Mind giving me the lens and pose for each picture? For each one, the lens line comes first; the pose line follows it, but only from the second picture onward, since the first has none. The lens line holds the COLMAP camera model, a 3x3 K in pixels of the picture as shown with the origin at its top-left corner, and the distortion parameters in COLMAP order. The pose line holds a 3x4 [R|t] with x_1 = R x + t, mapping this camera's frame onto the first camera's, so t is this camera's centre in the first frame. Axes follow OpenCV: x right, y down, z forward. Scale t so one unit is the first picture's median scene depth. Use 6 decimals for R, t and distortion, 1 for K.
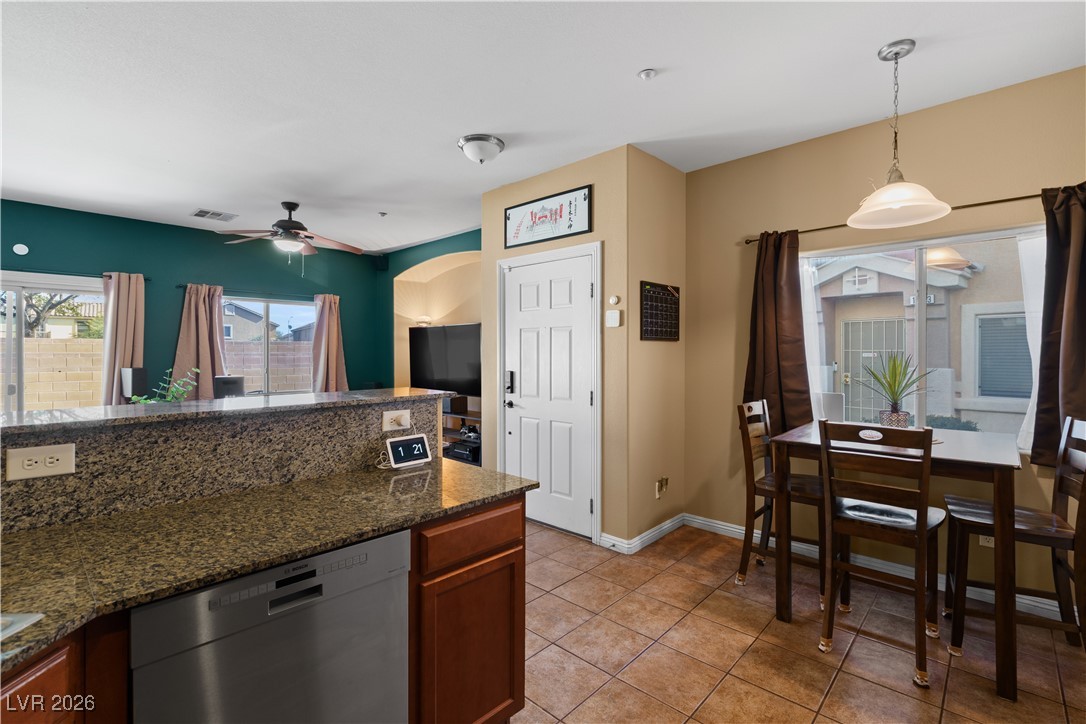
lens RADIAL K [[492.1, 0, 548.6], [0, 492.1, 359.0], [0, 0, 1]] dist [0.001651, 0.000338]
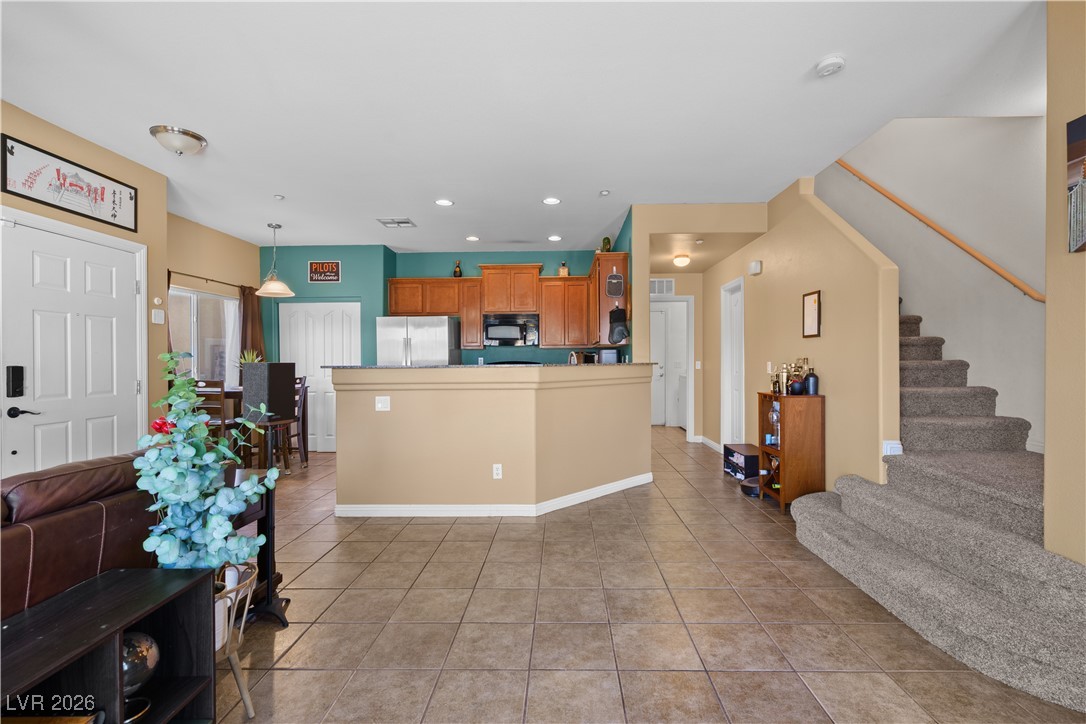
lens RADIAL K [[492.1, 0, 548.4], [0, 492.1, 358.7], [0, 0, 1]] dist [0.001651, 0.000338]
pose [[-0.675546, 0.010213, 0.737248, -1.153966], [0.019719, 0.999797, 0.004219, 0.028037], [-0.737055, 0.017388, -0.675610, 0.931510]]
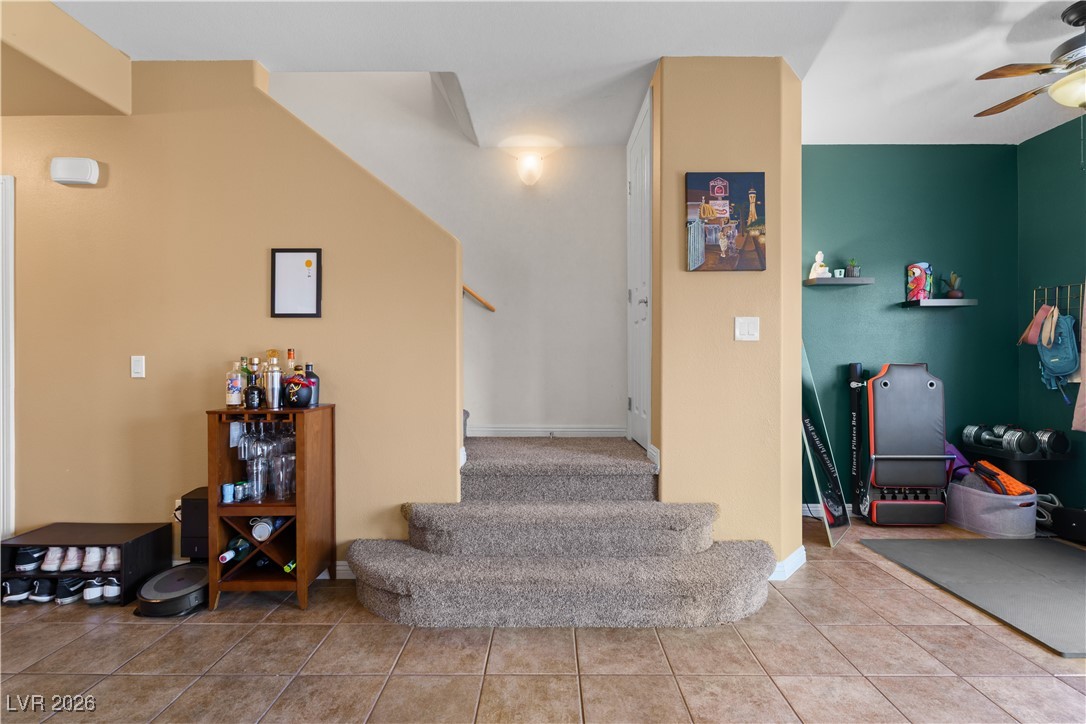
lens RADIAL K [[492.1, 0, 549.9], [0, 492.1, 359.4], [0, 0, 1]] dist [0.001651, 0.000338]
pose [[-0.721076, 0.001540, -0.692854, -0.566706], [-0.006110, 0.999945, 0.008581, 0.047403], [0.692829, 0.010421, -0.721027, 0.560635]]
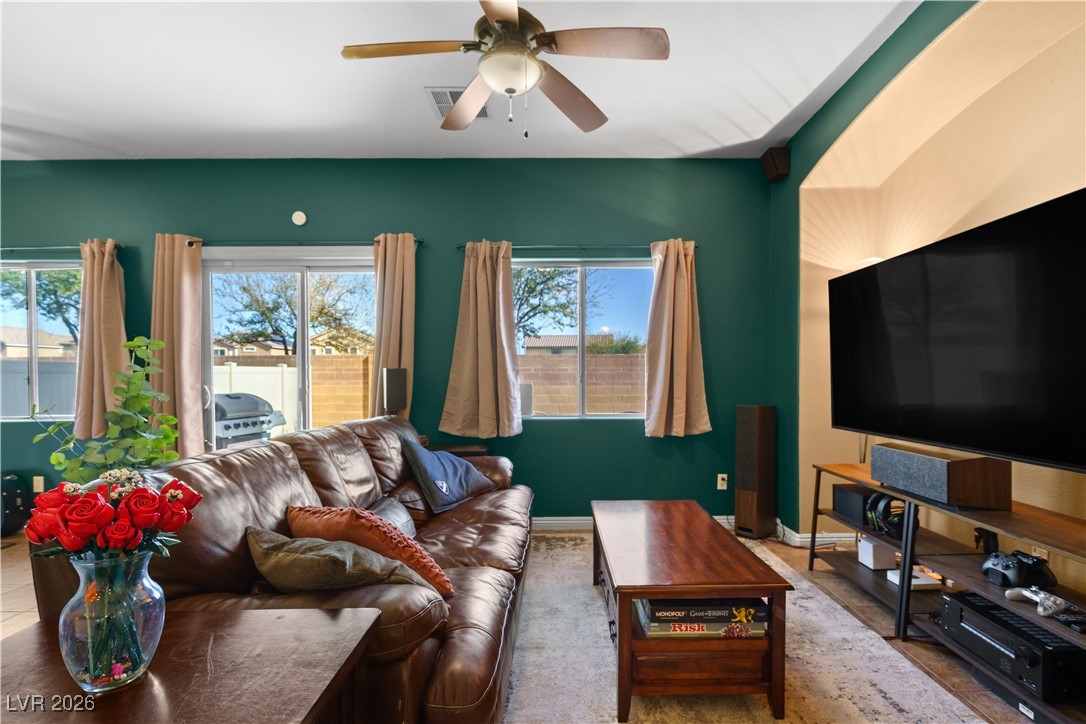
lens RADIAL K [[517.9, 0, 562.1], [0, 517.9, 387.5], [0, 0, 1]] dist [-0.007215, 0.001782]
pose [[0.686103, 0.016610, -0.727314, -0.186381], [-0.010099, 0.999860, 0.013307, 0.042821], [0.727434, -0.001785, 0.686175, 0.850651]]
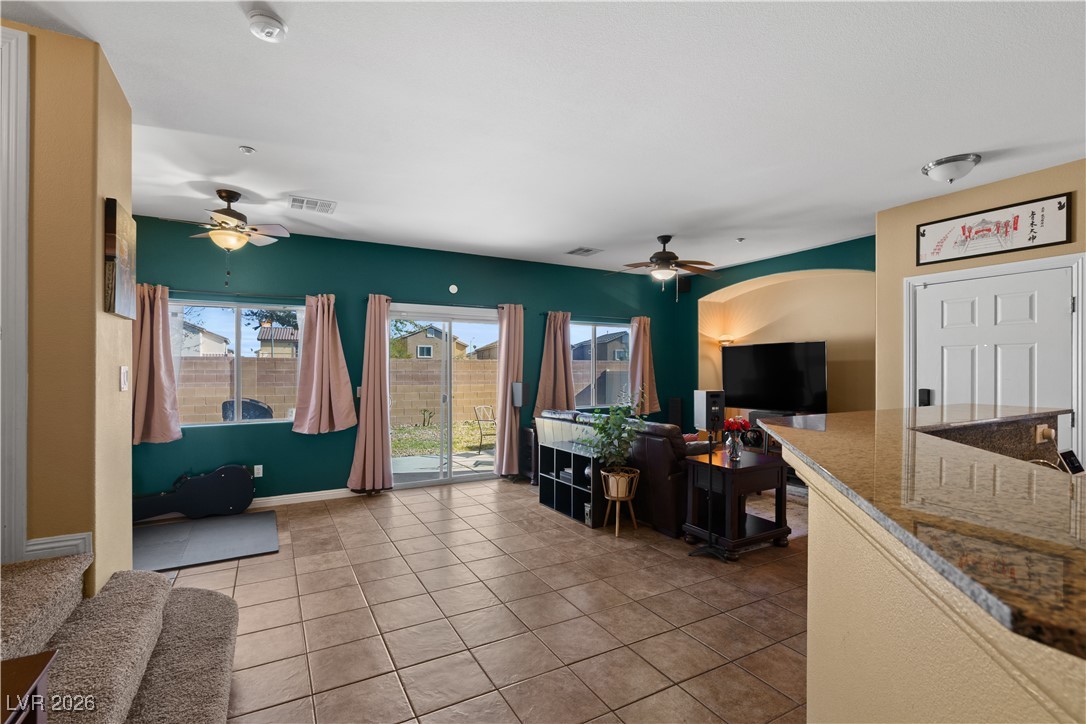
lens RADIAL K [[492.1, 0, 557.9], [0, 492.1, 367.4], [0, 0, 1]] dist [0.001651, 0.000338]
pose [[0.954222, 0.001508, -0.299095, -0.493658], [-0.007123, 0.999818, -0.017684, 0.003350], [0.299014, 0.019005, 0.954060, -0.161728]]
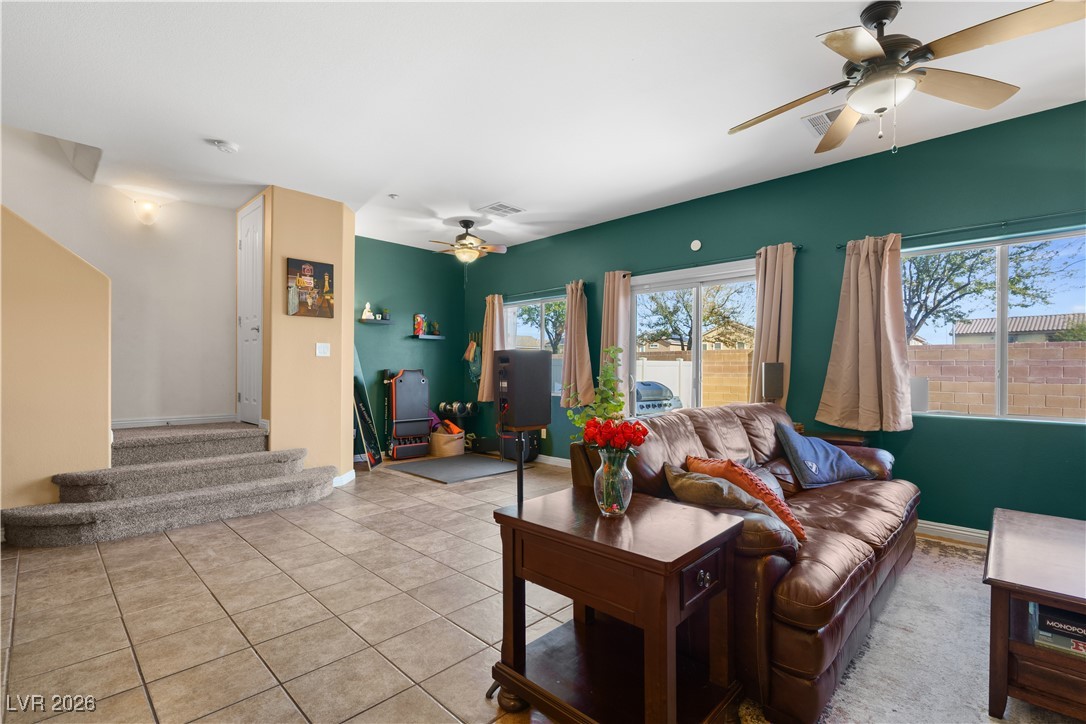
lens RADIAL K [[492.1, 0, 536.1], [0, 492.1, 370.3], [0, 0, 1]] dist [0.001651, 0.000338]
pose [[-0.021317, 0.005903, -0.999755, -0.044407], [-0.018995, 0.999800, 0.006308, 0.043212], [0.999592, 0.019125, -0.021201, 0.804416]]
